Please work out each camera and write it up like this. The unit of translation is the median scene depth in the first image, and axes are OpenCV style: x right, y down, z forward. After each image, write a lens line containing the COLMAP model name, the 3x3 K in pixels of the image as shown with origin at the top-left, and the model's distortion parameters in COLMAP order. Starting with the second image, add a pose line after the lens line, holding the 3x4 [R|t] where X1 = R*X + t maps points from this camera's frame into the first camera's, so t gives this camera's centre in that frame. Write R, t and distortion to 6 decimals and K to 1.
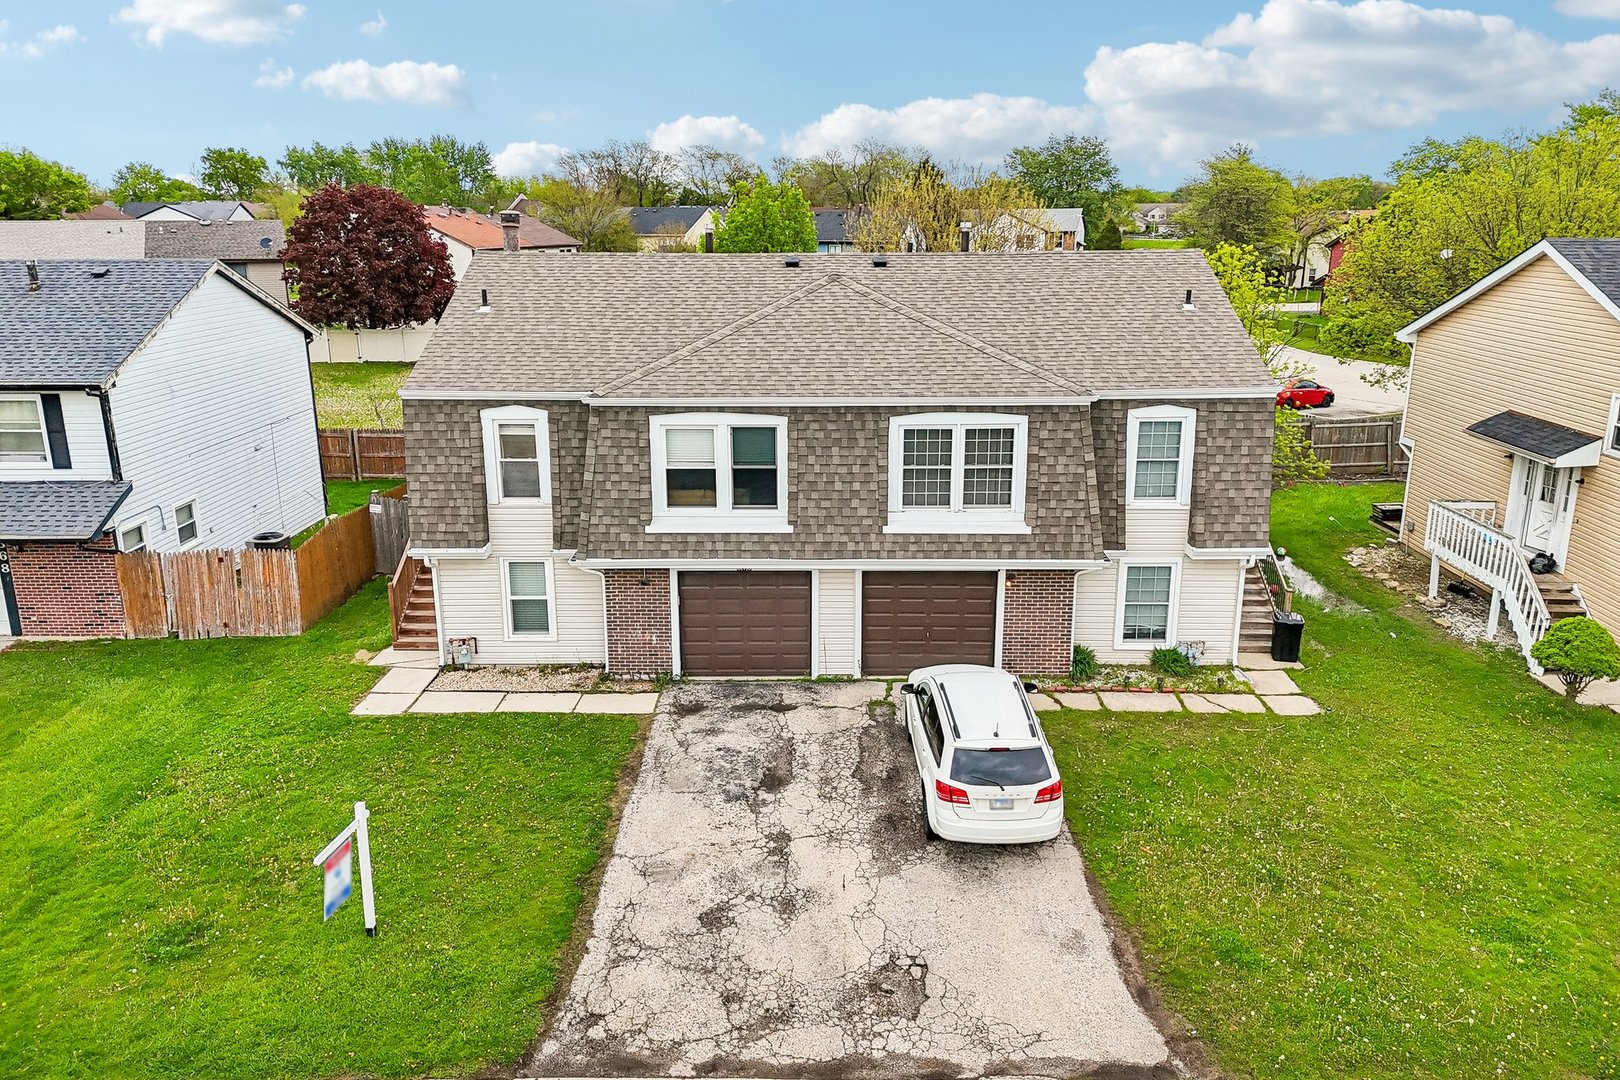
lens RADIAL K [[1189.3, 0, 811.8], [0, 1189.3, 520.0], [0, 0, 1]] dist [0.076408, -0.081622]
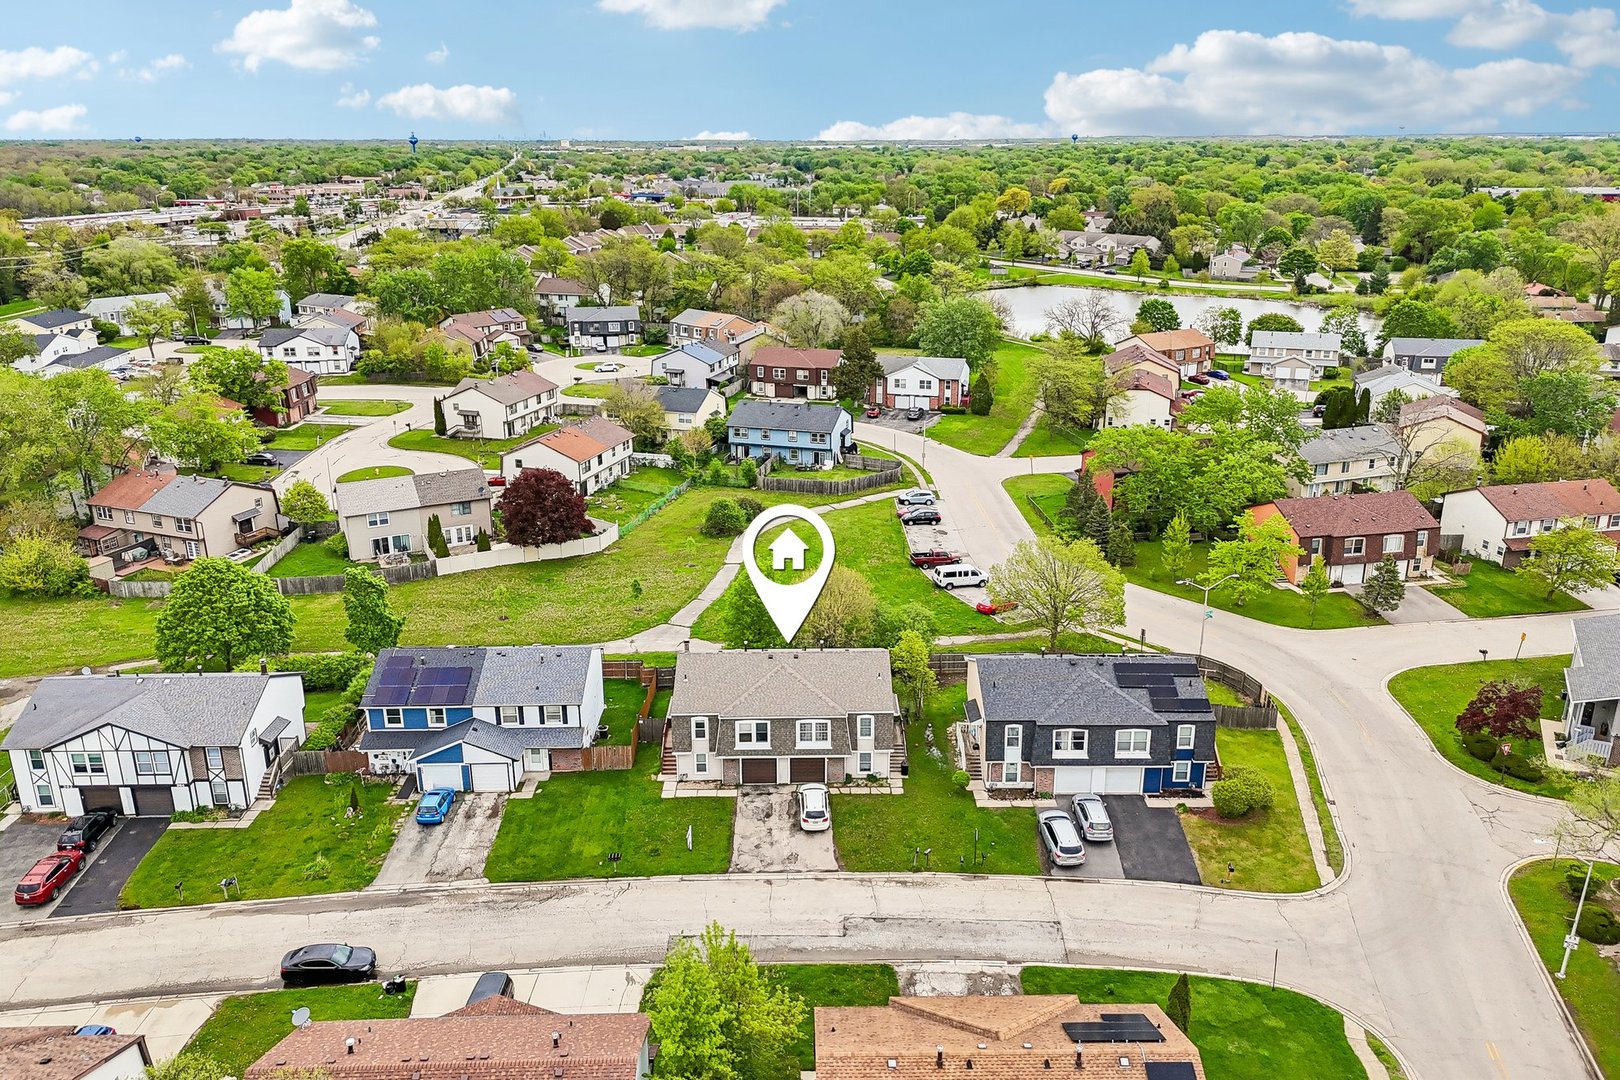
lens RADIAL K [[1189.3, 0, 811.8], [0, 1189.3, 520.0], [0, 0, 1]] dist [0.076408, -0.081622]
pose [[0.999680, -0.009440, 0.023450, 0.030910], [0.008121, 0.998412, 0.055739, -0.956856], [-0.023939, -0.055531, 0.998170, -2.868236]]
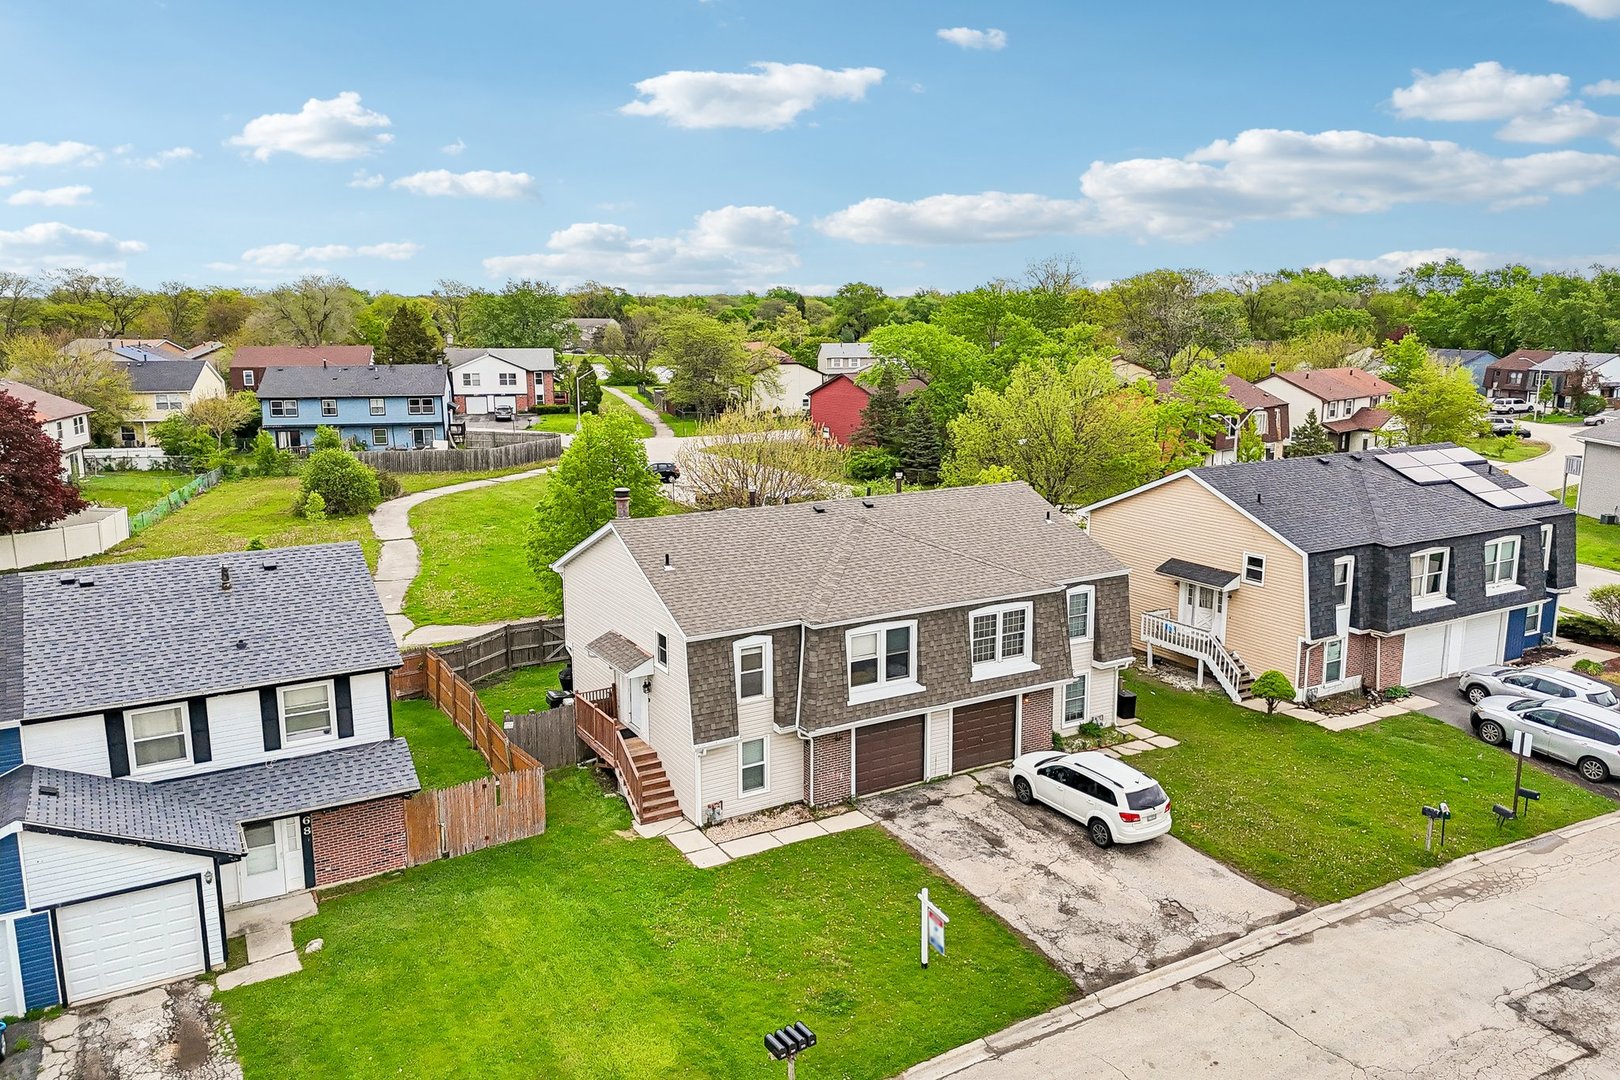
lens RADIAL K [[1189.3, 0, 811.8], [0, 1189.3, 520.0], [0, 0, 1]] dist [0.076408, -0.081622]
pose [[0.856007, -0.089940, 0.509080, -0.936874], [0.129010, 0.990758, -0.041890, -0.168523], [-0.500608, 0.101535, 0.859699, -0.323425]]
